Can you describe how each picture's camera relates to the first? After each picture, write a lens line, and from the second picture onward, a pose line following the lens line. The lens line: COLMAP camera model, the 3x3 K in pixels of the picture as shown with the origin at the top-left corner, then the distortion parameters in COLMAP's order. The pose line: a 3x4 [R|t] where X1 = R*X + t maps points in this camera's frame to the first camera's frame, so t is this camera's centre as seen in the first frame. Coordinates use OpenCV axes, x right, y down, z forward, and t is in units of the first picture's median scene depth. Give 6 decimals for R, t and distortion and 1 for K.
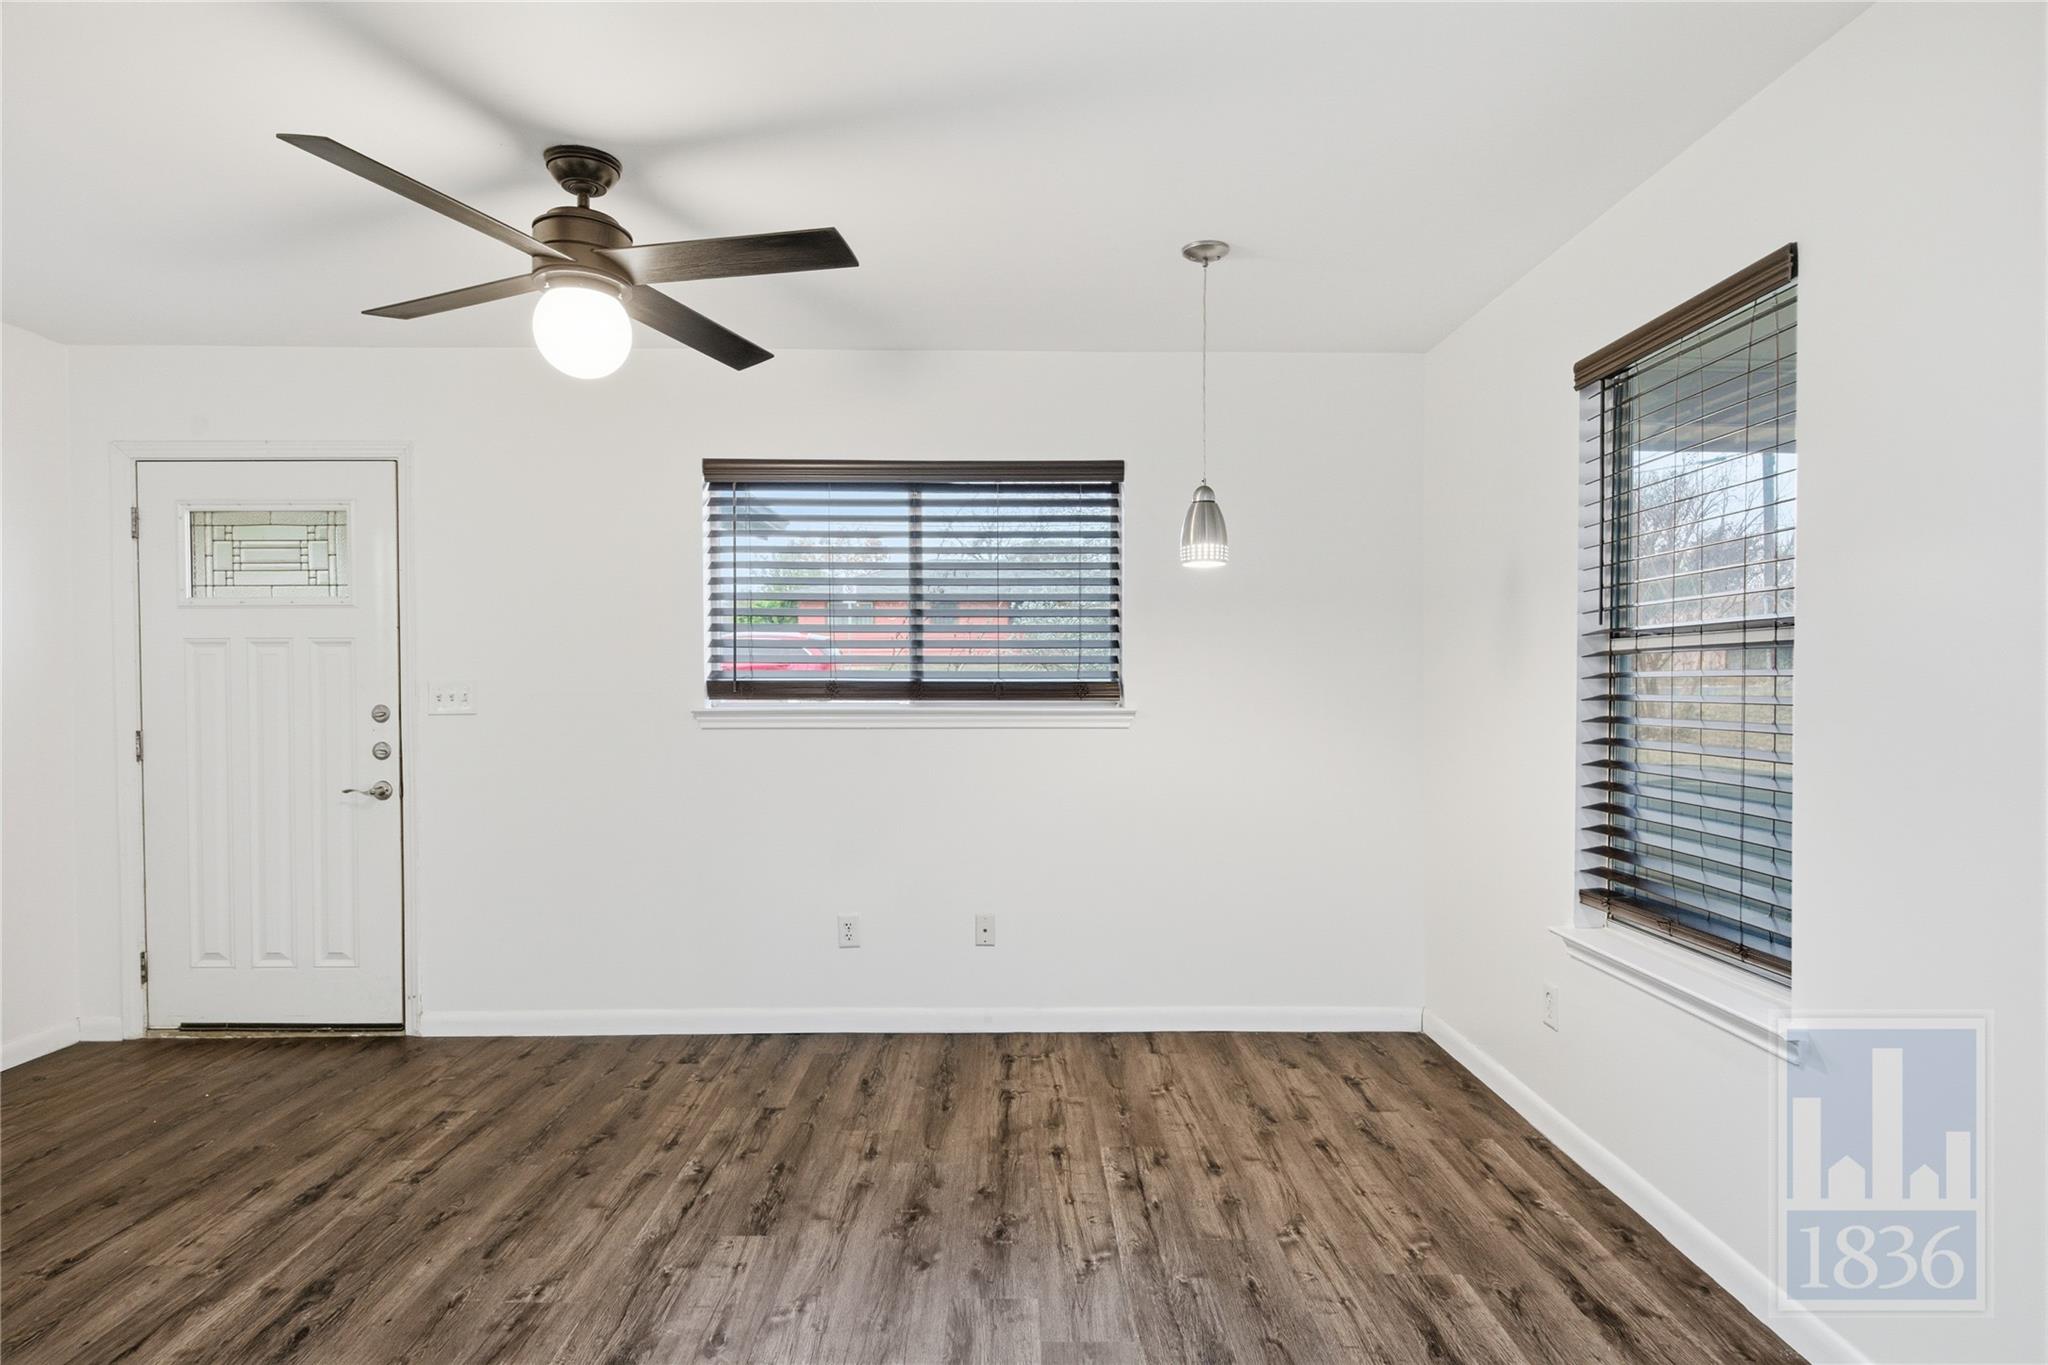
lens RADIAL K [[1074.5, 0, 1022.1], [0, 1074.5, 684.0], [0, 0, 1]] dist [-0.000110, -0.000855]
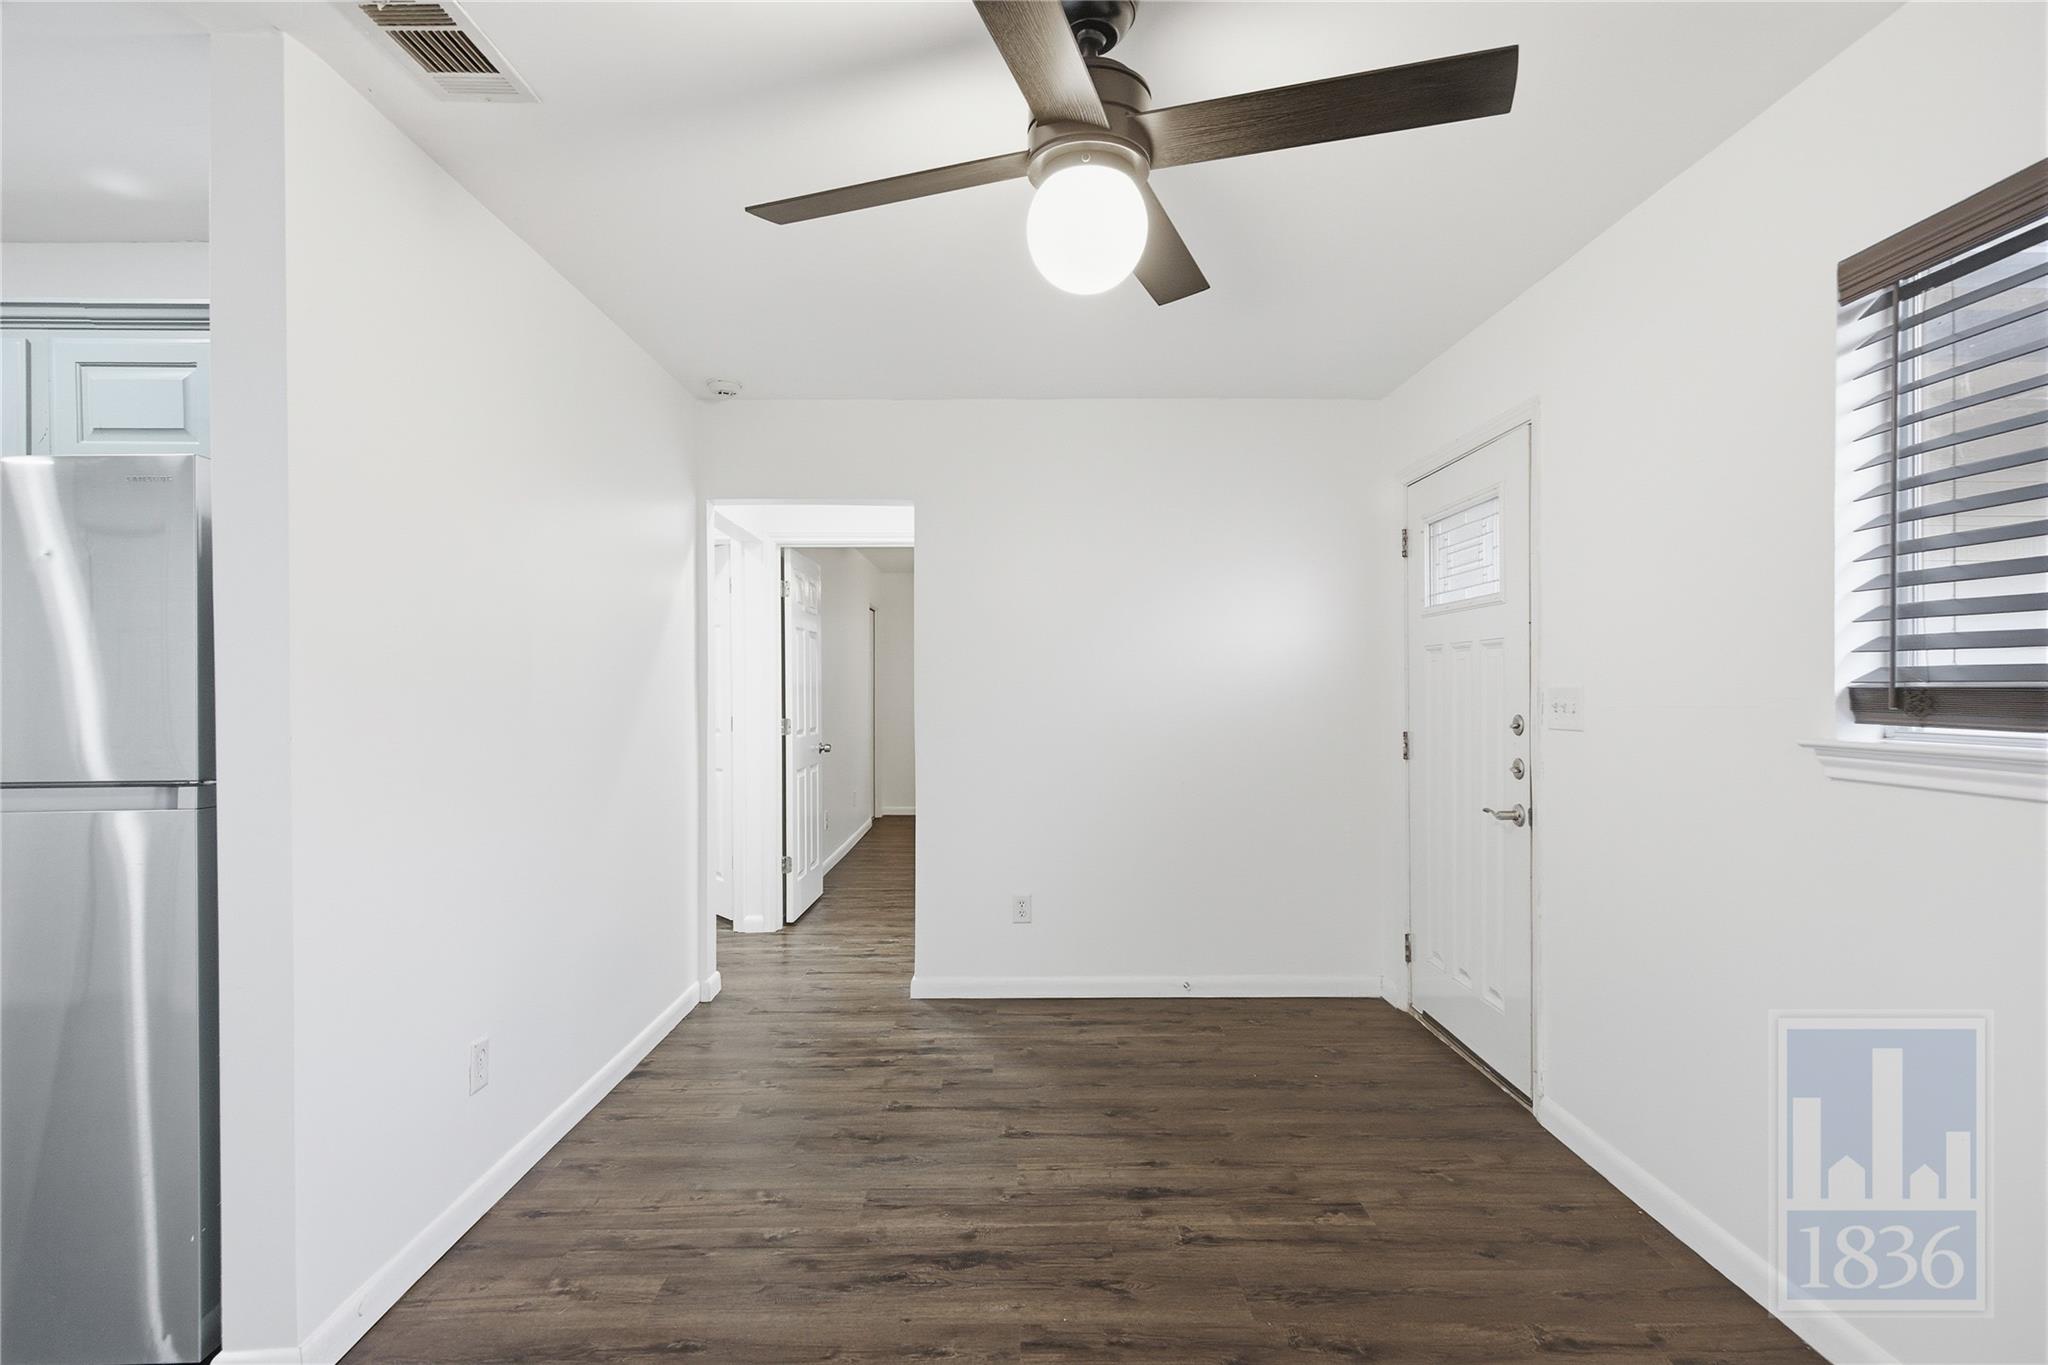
lens RADIAL K [[983.7, 0, 1020.8], [0, 983.7, 687.6], [0, 0, 1]] dist [0.001751, -0.000384]
pose [[0.007746, 0.002059, -0.999968, 0.239720], [-0.004950, 0.999986, 0.002020, -0.002174], [0.999958, 0.004934, 0.007756, 0.789769]]
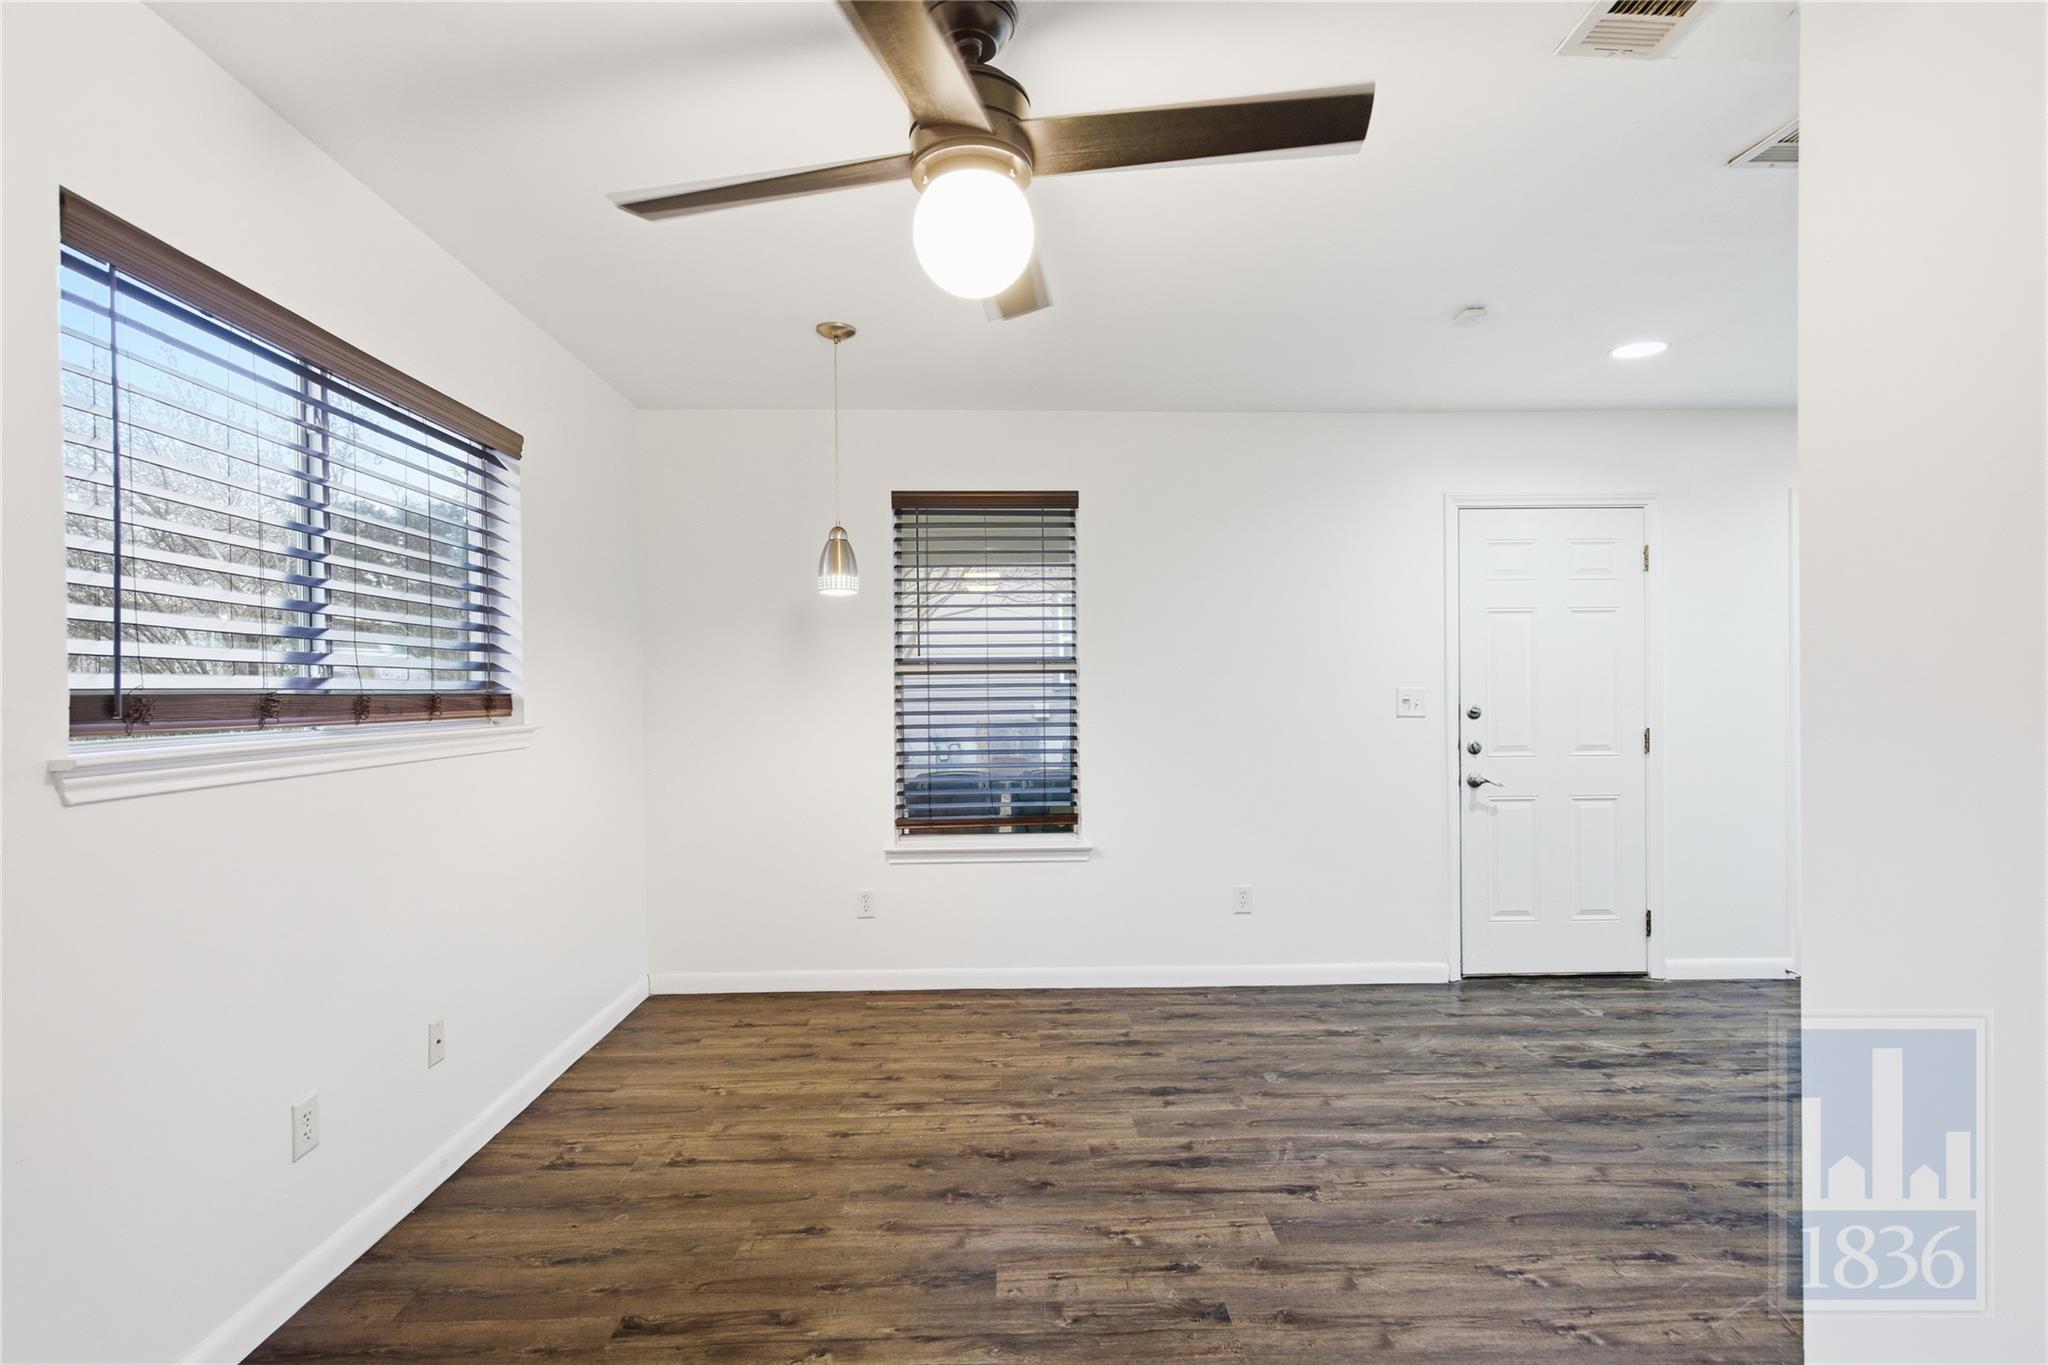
lens RADIAL K [[983.7, 0, 1019.6], [0, 983.7, 683.7], [0, 0, 1]] dist [0.001751, -0.000384]
pose [[-0.012585, 0.004420, 0.999911, -0.924922], [0.011346, 0.999926, -0.004277, -0.003032], [-0.999856, 0.011291, -0.012634, 0.816955]]
